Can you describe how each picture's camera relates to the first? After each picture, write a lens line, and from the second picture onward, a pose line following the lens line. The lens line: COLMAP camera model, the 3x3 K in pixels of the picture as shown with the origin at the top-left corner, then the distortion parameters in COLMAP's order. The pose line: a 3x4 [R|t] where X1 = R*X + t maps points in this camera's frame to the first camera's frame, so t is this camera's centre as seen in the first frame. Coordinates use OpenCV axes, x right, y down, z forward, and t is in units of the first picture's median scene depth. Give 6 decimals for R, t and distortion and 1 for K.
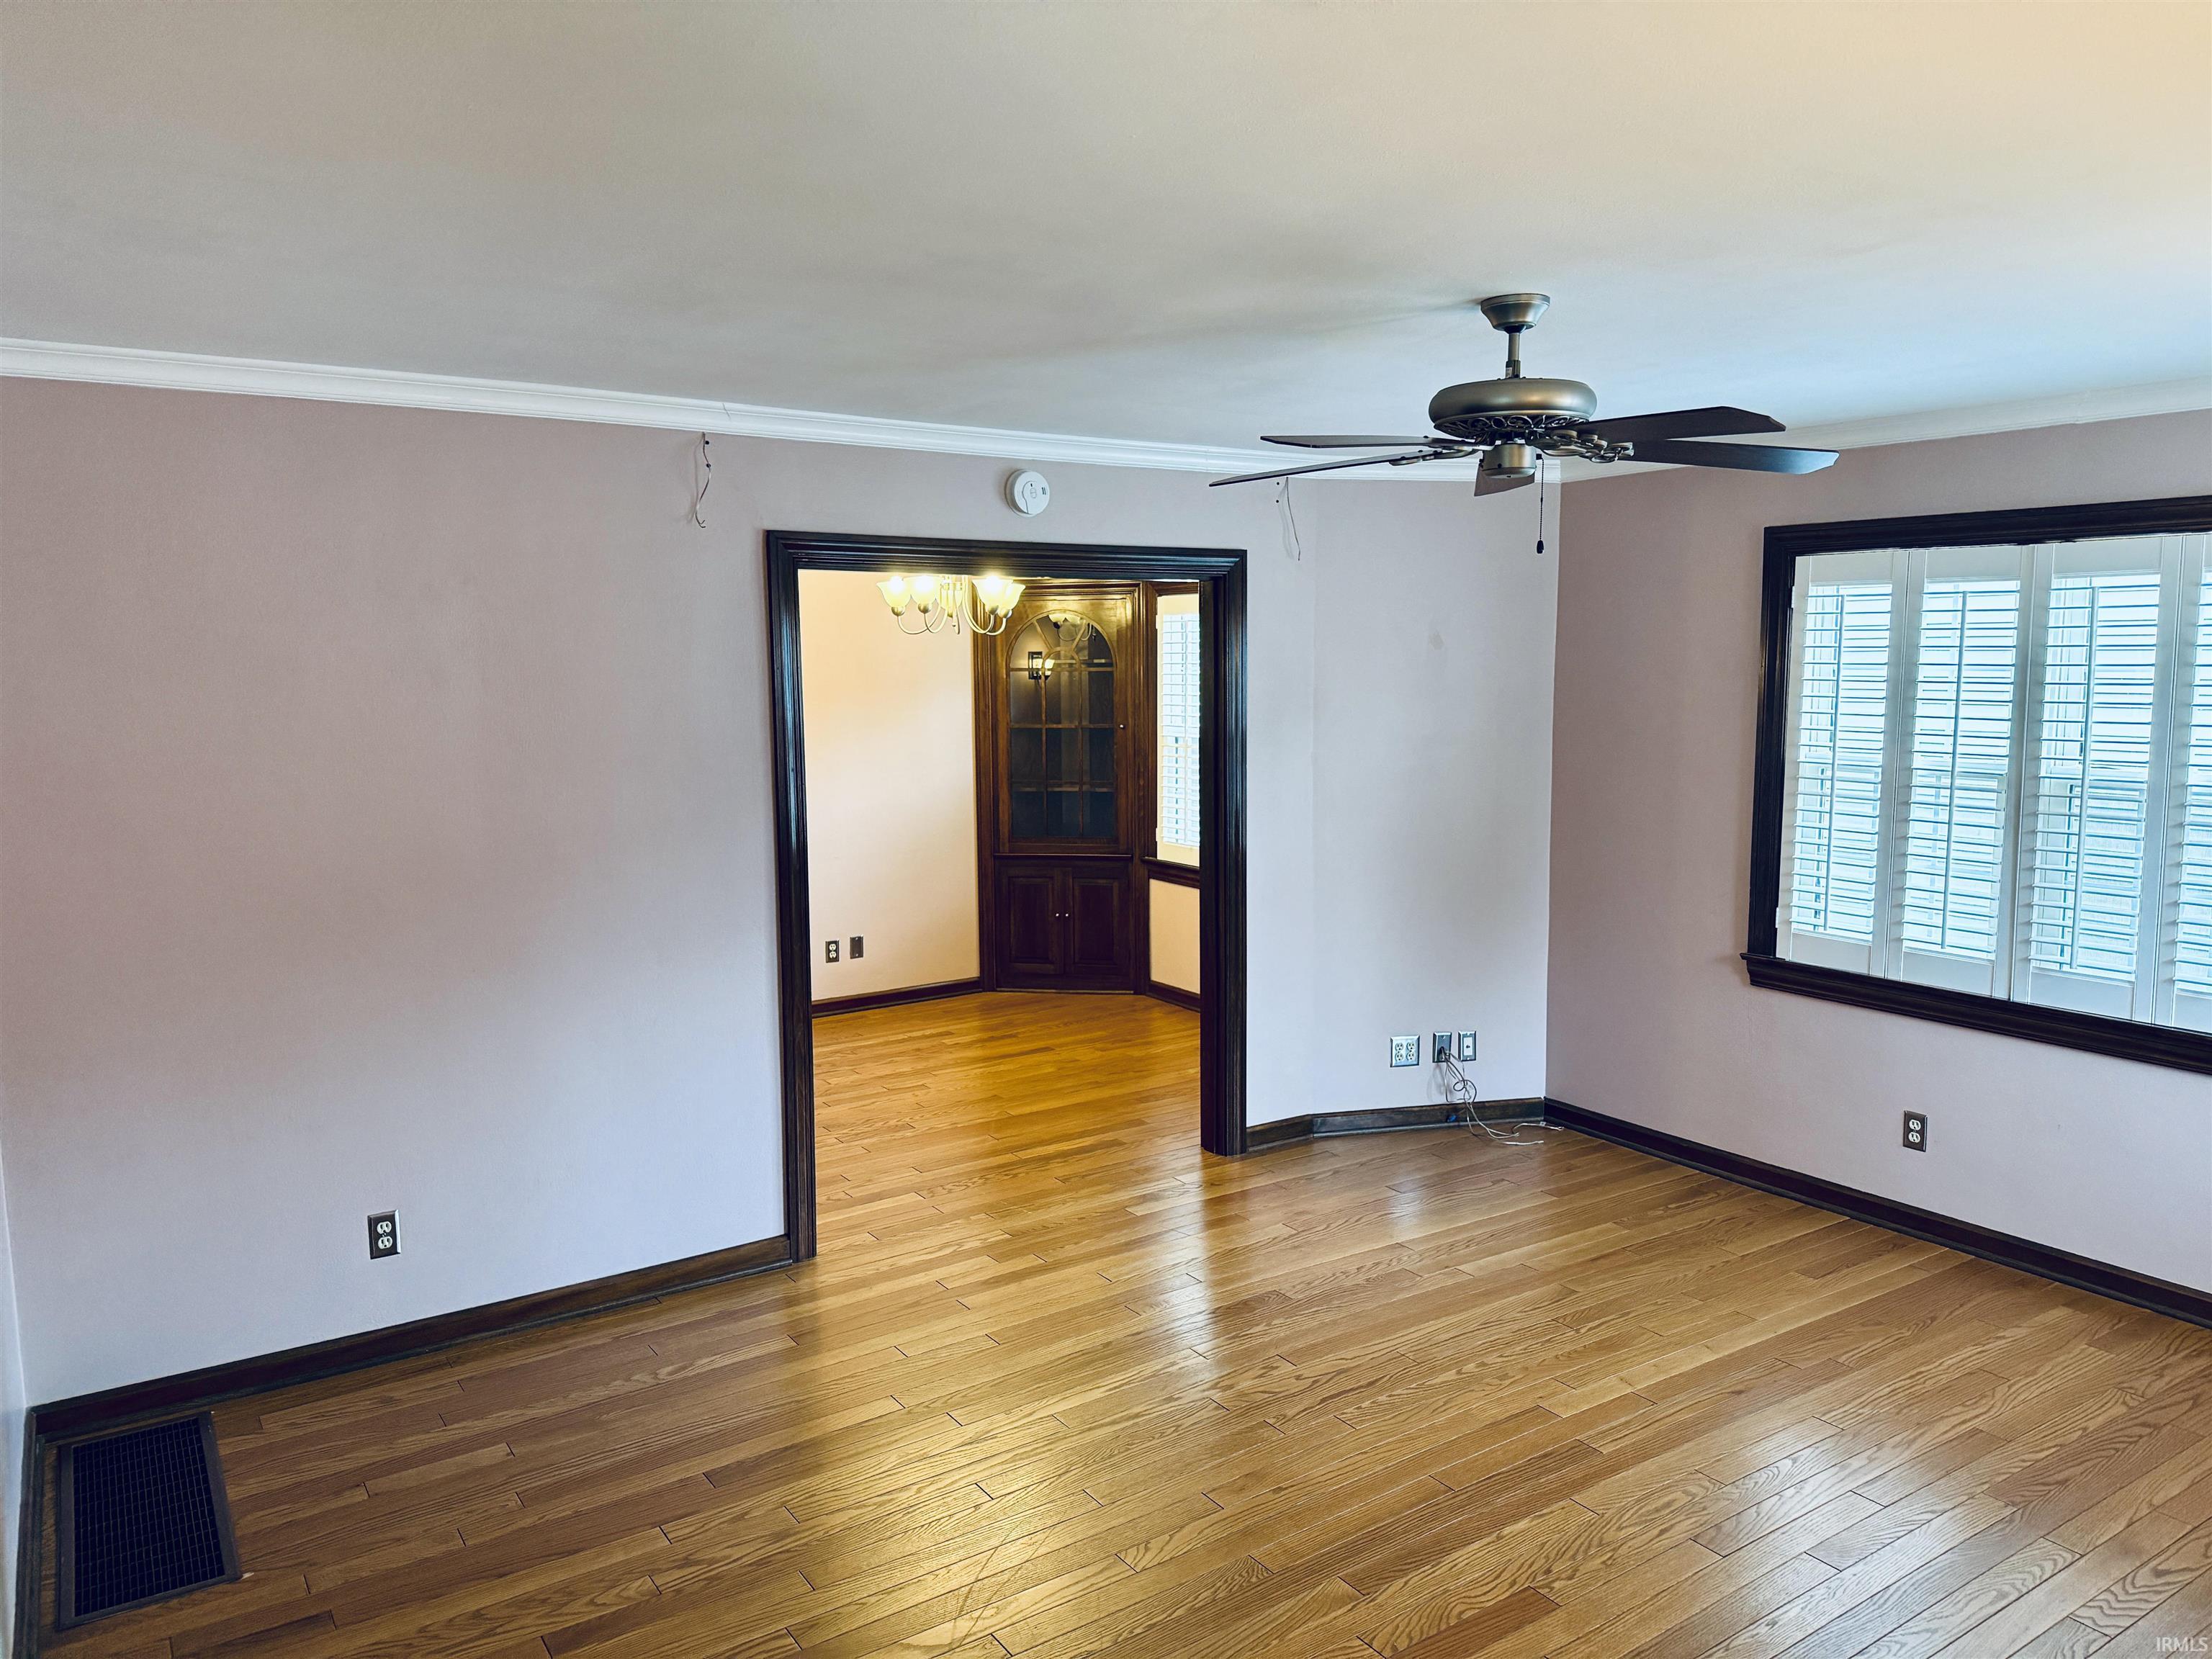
lens RADIAL K [[1551.1, 0, 1115.4], [0, 1551.1, 836.9], [0, 0, 1]] dist [0.032316, -0.004052]
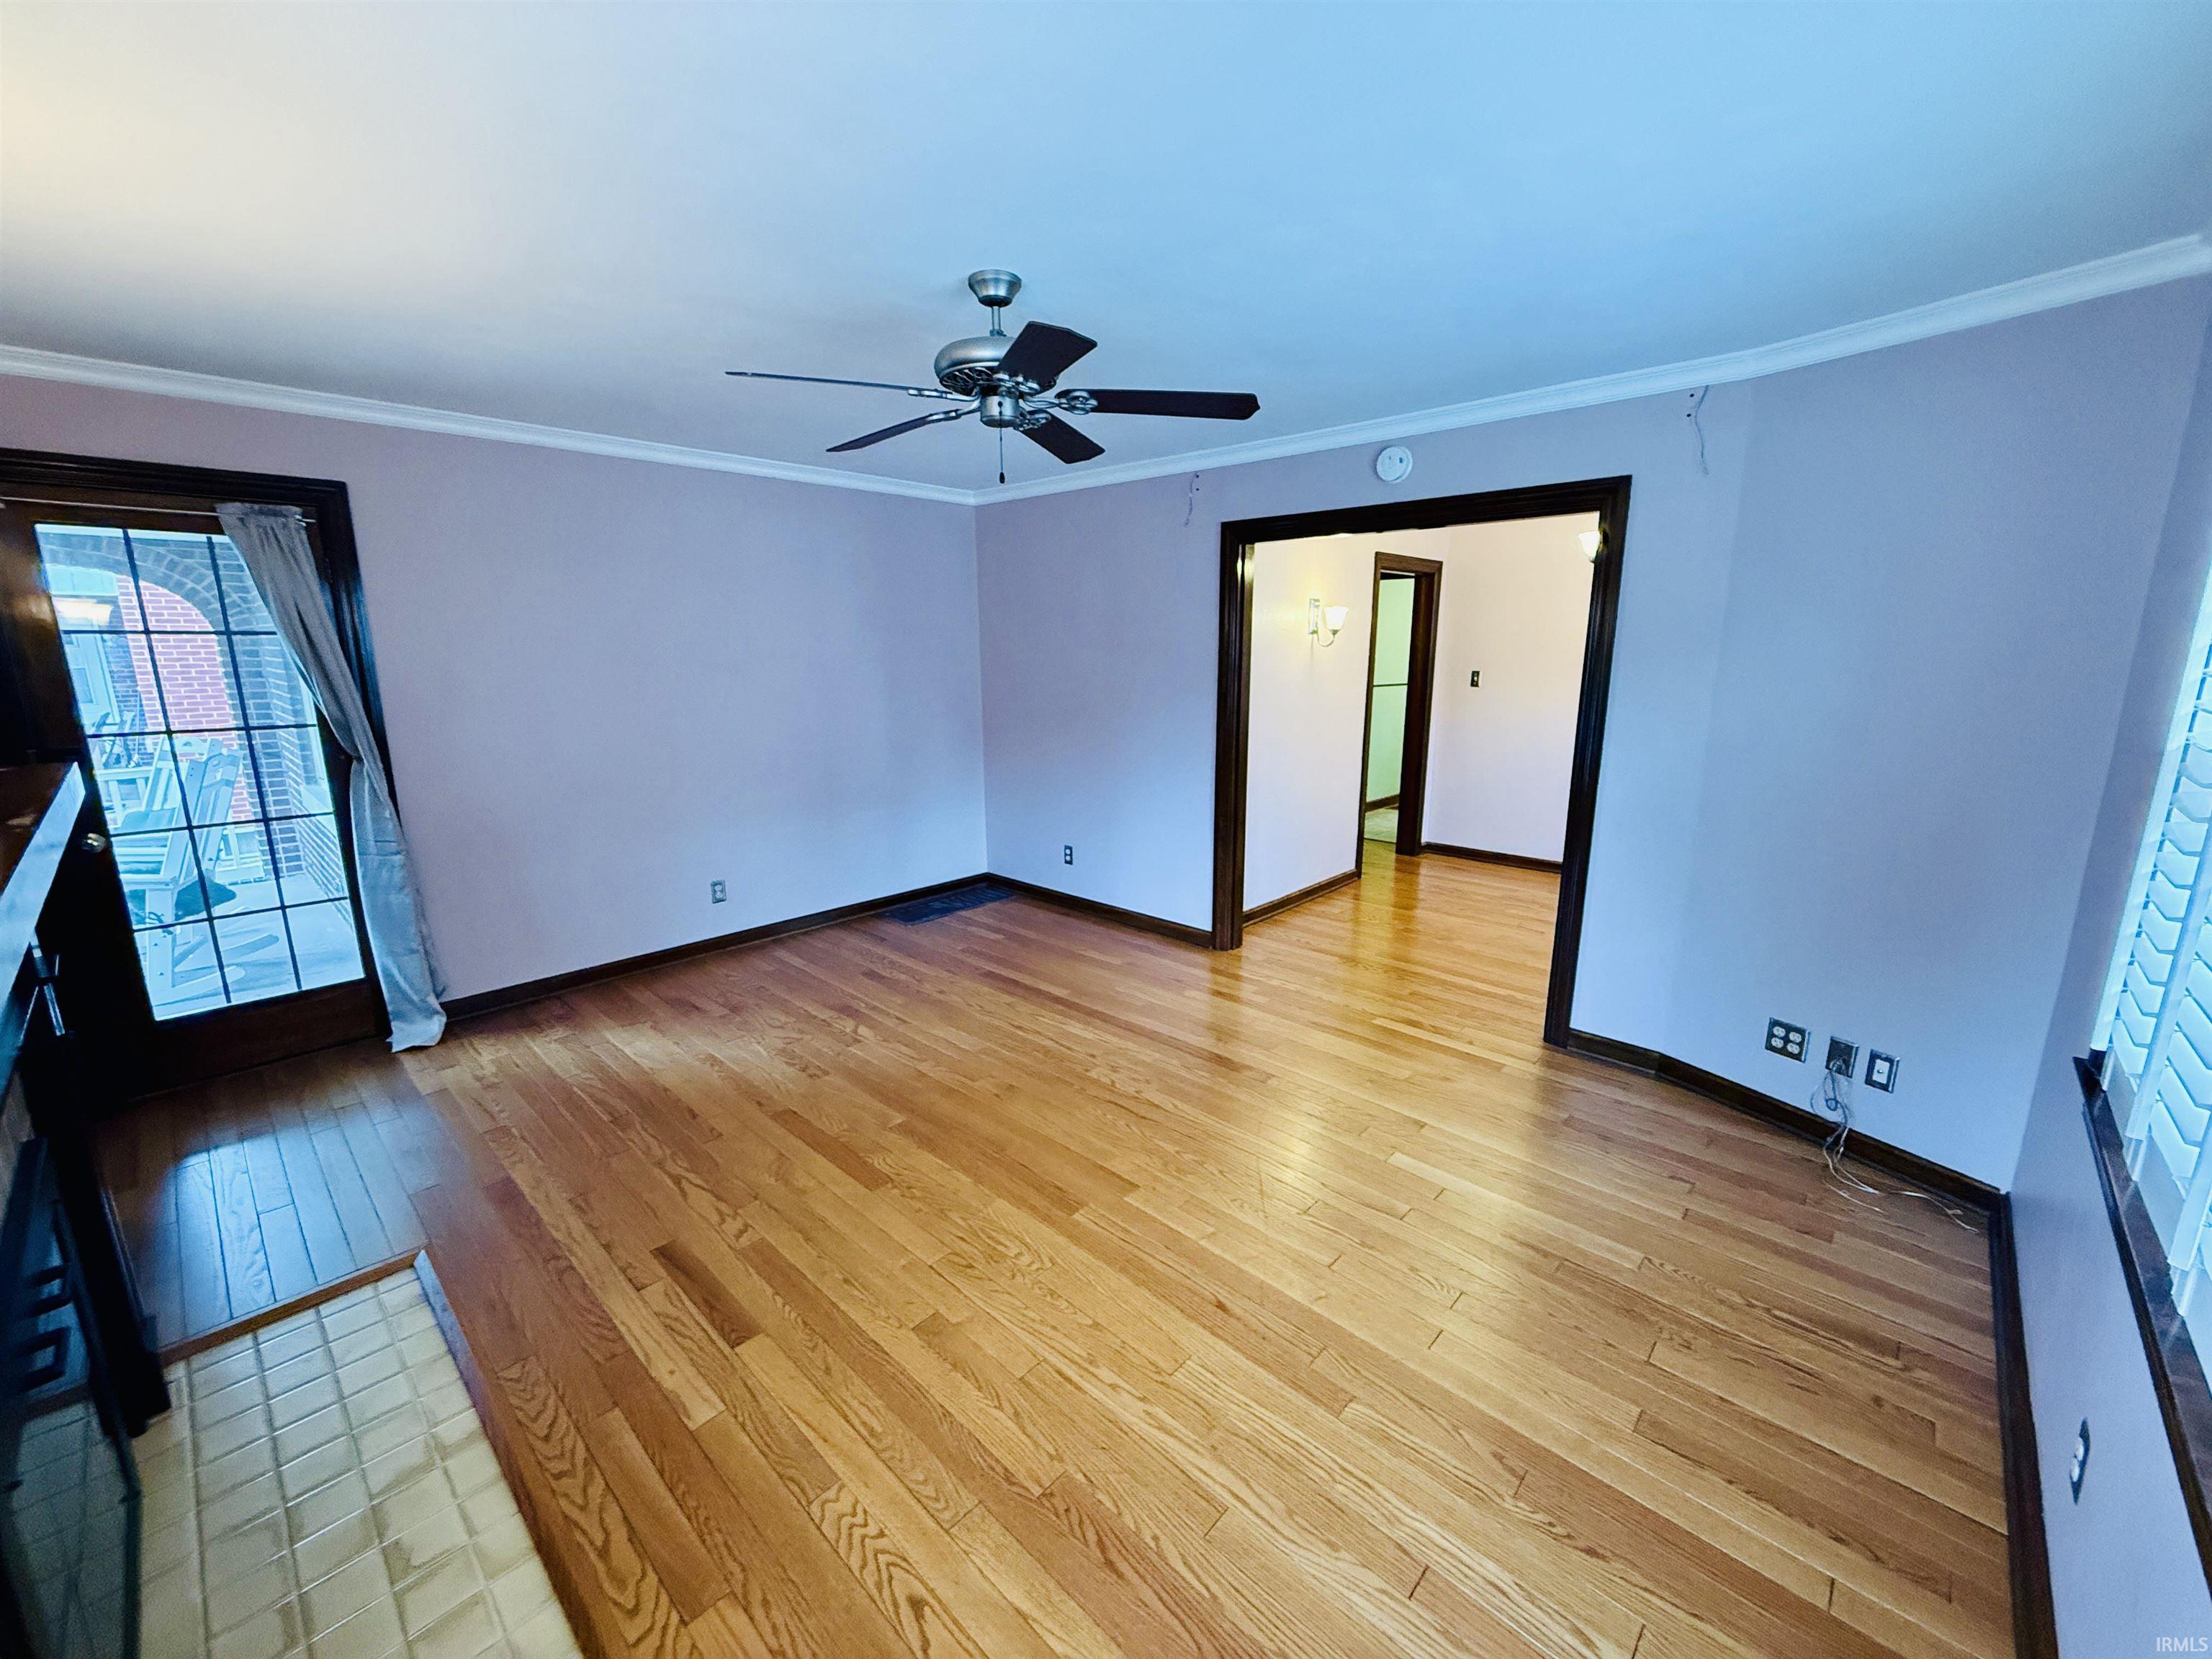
lens RADIAL K [[883.2, 0, 1115.7], [0, 883.2, 840.7], [0, 0, 1]] dist [0.002299, 0.000061]
pose [[0.226474, 0.211877, -0.950693, 0.730832], [-0.121515, 0.974575, 0.188252, -0.025450], [0.966408, 0.072889, 0.246462, 0.664703]]
